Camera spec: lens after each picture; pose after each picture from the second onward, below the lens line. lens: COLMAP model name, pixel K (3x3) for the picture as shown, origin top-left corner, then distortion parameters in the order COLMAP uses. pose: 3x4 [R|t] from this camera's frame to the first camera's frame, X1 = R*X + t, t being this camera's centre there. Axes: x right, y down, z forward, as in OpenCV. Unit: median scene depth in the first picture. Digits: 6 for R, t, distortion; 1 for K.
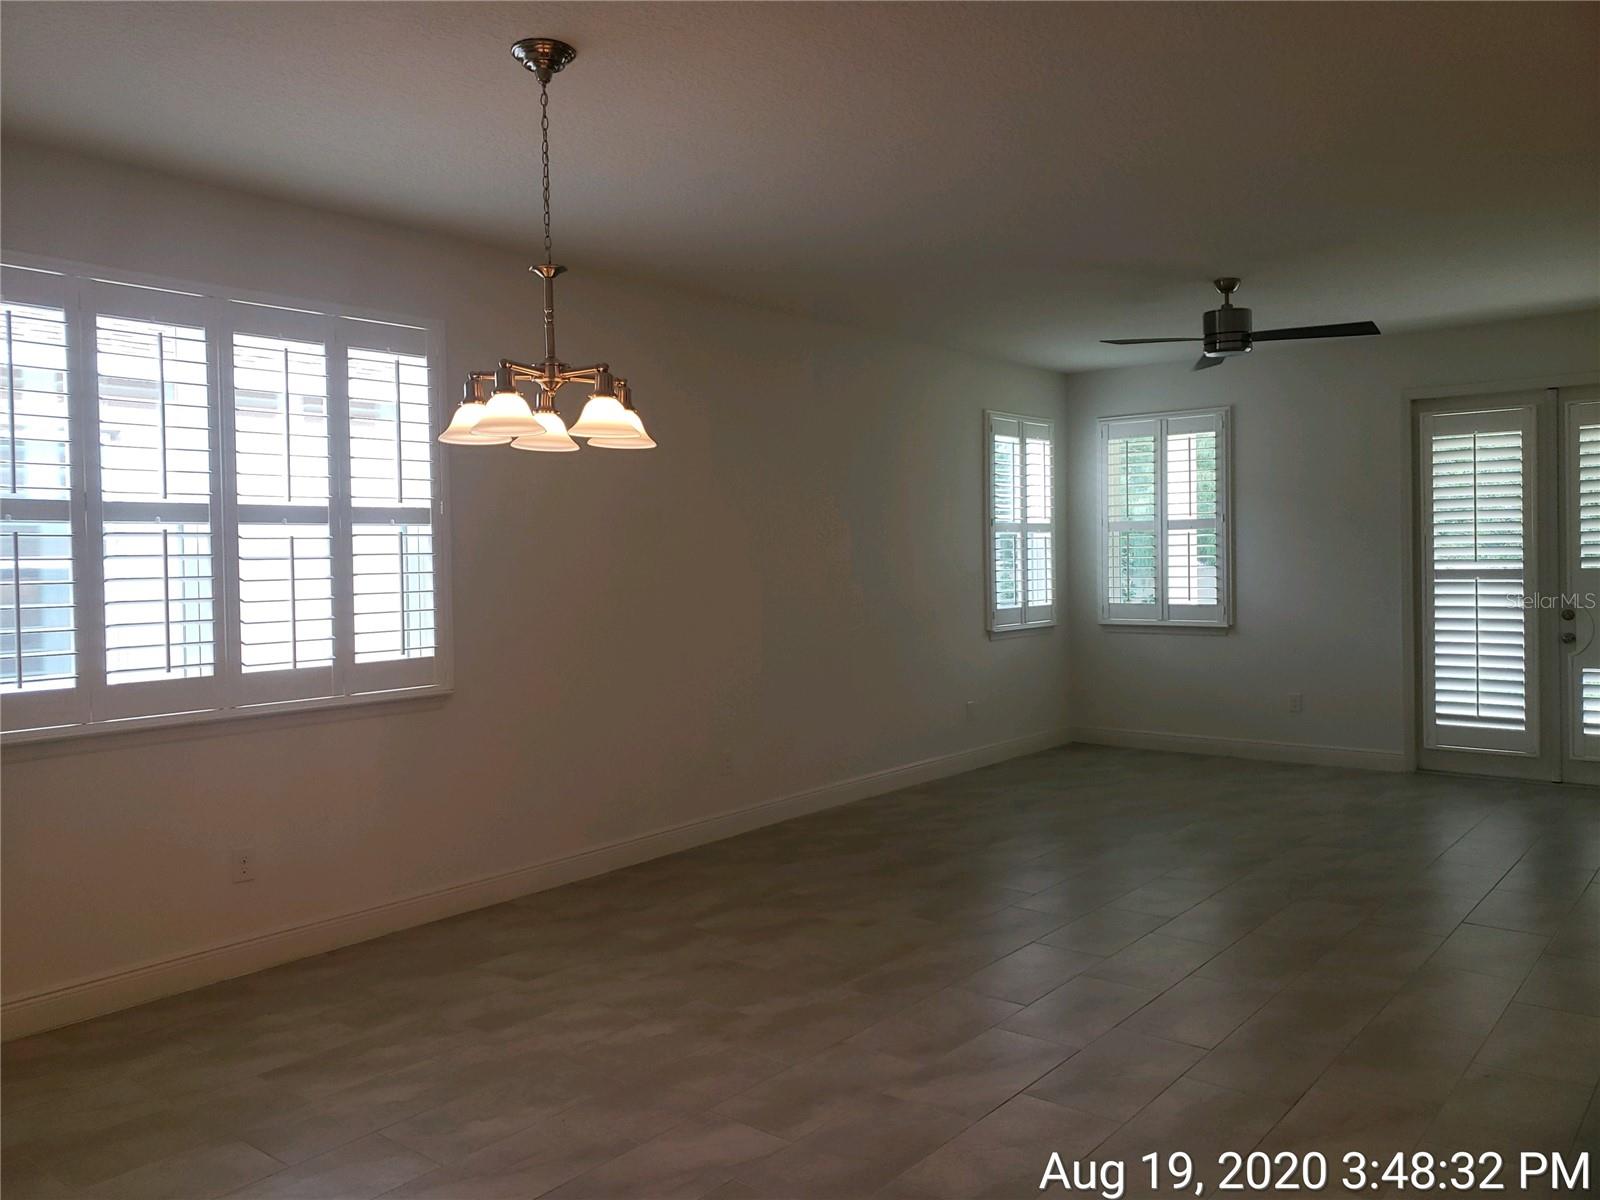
lens RADIAL K [[1228.6, 0, 800.0], [0, 1228.6, 600.0], [0, 0, 1]] dist [0.002293, -0.003876]
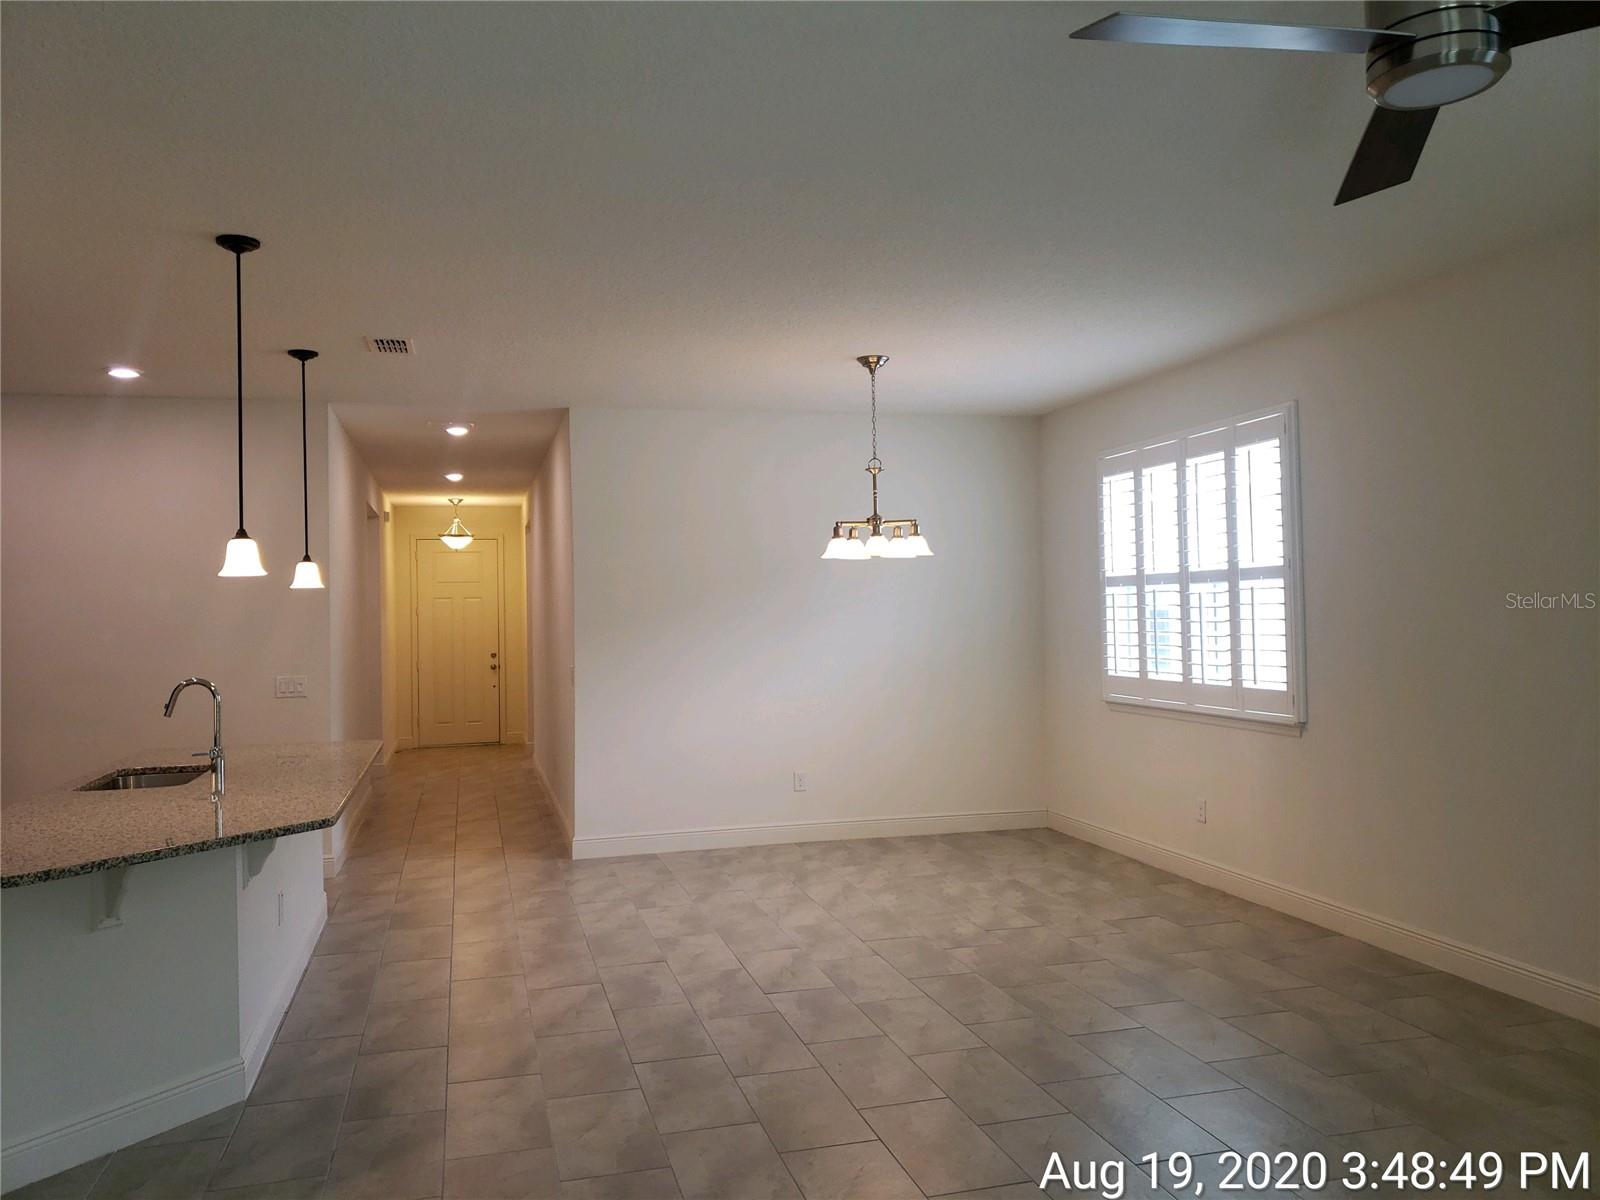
lens RADIAL K [[1232.3, 0, 779.1], [0, 1232.3, 594.2], [0, 0, 1]] dist [0.124164, -0.414593]
pose [[-0.591876, 0.017751, -0.805834, 1.088363], [0.004930, 0.999818, 0.018403, -0.080860], [0.806014, 0.006919, -0.591856, 1.508984]]
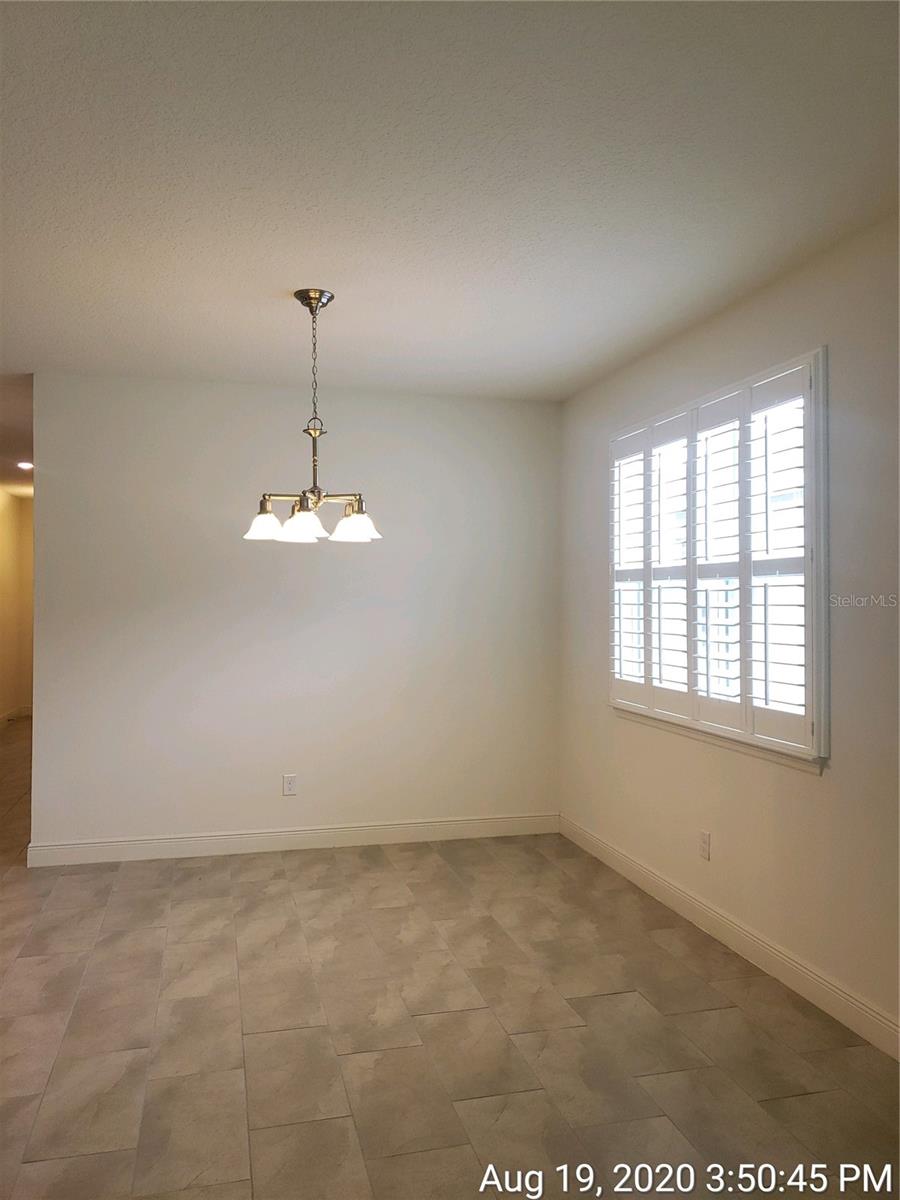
lens RADIAL K [[921.5, 0, 450.0], [0, 921.5, 600.0], [0, 0, 1]] dist [0.002293, -0.003876]
pose [[-0.592910, 0.018986, -0.805045, 0.486579], [-0.014791, 0.999297, 0.034461, -0.070638], [0.805133, 0.032340, -0.592212, 1.374318]]
